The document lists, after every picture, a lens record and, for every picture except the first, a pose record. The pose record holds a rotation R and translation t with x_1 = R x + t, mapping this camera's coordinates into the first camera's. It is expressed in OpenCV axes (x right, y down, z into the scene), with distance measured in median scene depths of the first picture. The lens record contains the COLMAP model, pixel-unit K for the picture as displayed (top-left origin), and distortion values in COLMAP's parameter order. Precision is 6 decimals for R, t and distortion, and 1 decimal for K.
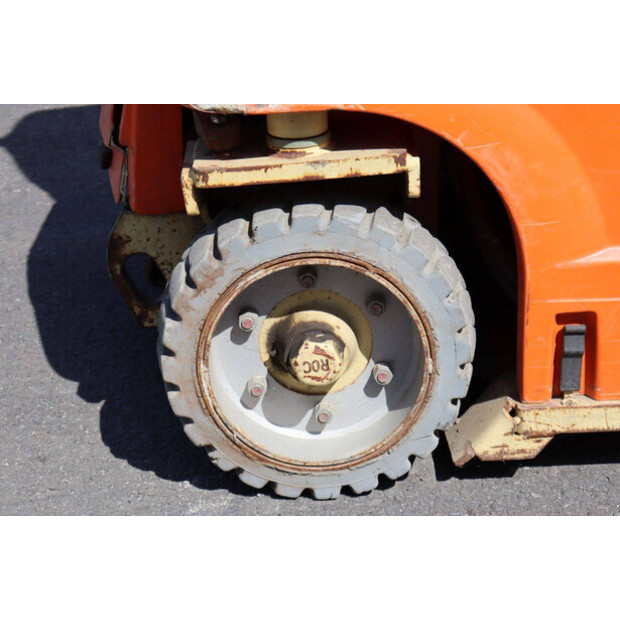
lens RADIAL K [[1488.4, 0, 310.0], [0, 1488.4, 310.0], [0, 0, 1]] dist [0.418011, 0.356794]
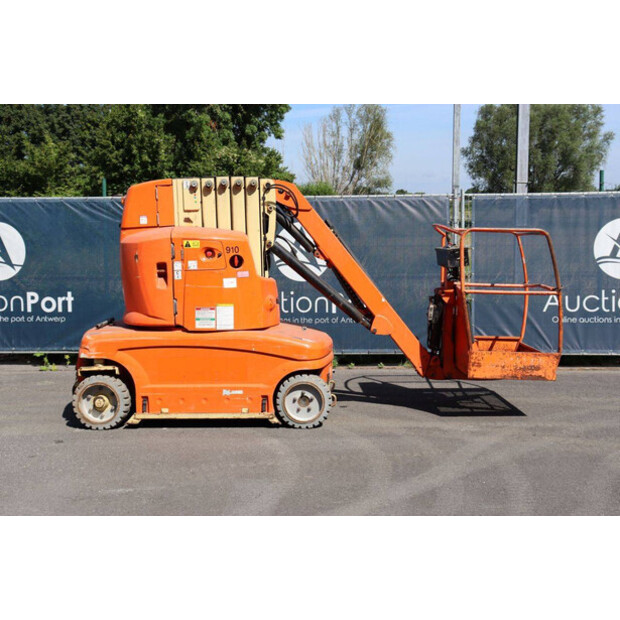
lens RADIAL K [[876.0, 0, 310.0], [0, 876.0, 310.0], [0, 0, 1]] dist [0.004928, 0.454616]
pose [[0.997441, 0.033829, -0.062987, 0.994526], [-0.051340, 0.952019, -0.301701, 0.658818], [0.049758, 0.304163, 0.951320, -2.231952]]
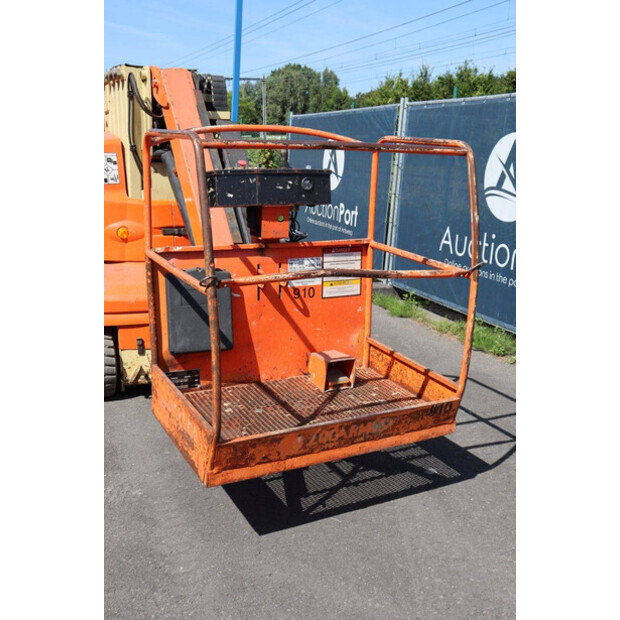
lens RADIAL K [[671.3, 0, 307.2], [0, 671.3, 309.1], [0, 0, 1]] dist [-0.034296, 0.017882]
pose [[0.364849, 0.257568, -0.894731, 2.713637], [-0.391447, 0.914351, 0.103594, -0.607752], [0.844781, 0.312444, 0.434424, 0.675398]]
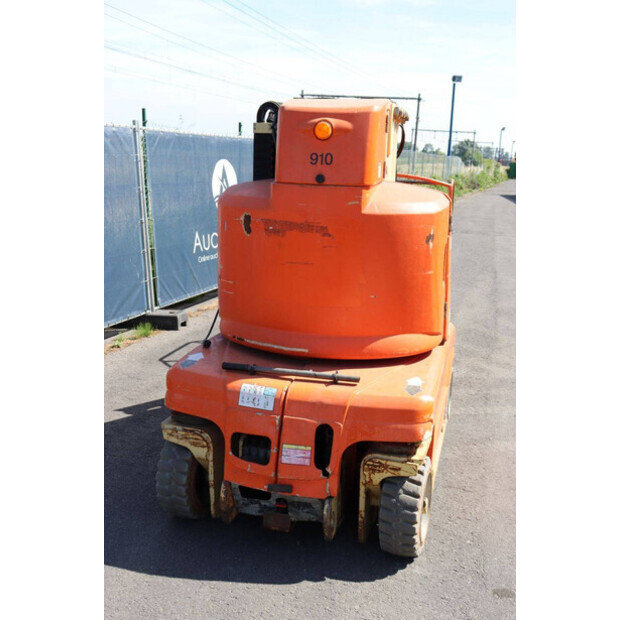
lens RADIAL K [[700.9, 0, 310.0], [0, 700.9, 310.0], [0, 0, 1]] dist [-0.054825, 0.190823]
pose [[0.312512, -0.156713, 0.936898, -1.392898], [0.331286, 0.942353, 0.047122, -0.506140], [-0.890273, 0.295654, 0.346414, 0.570165]]
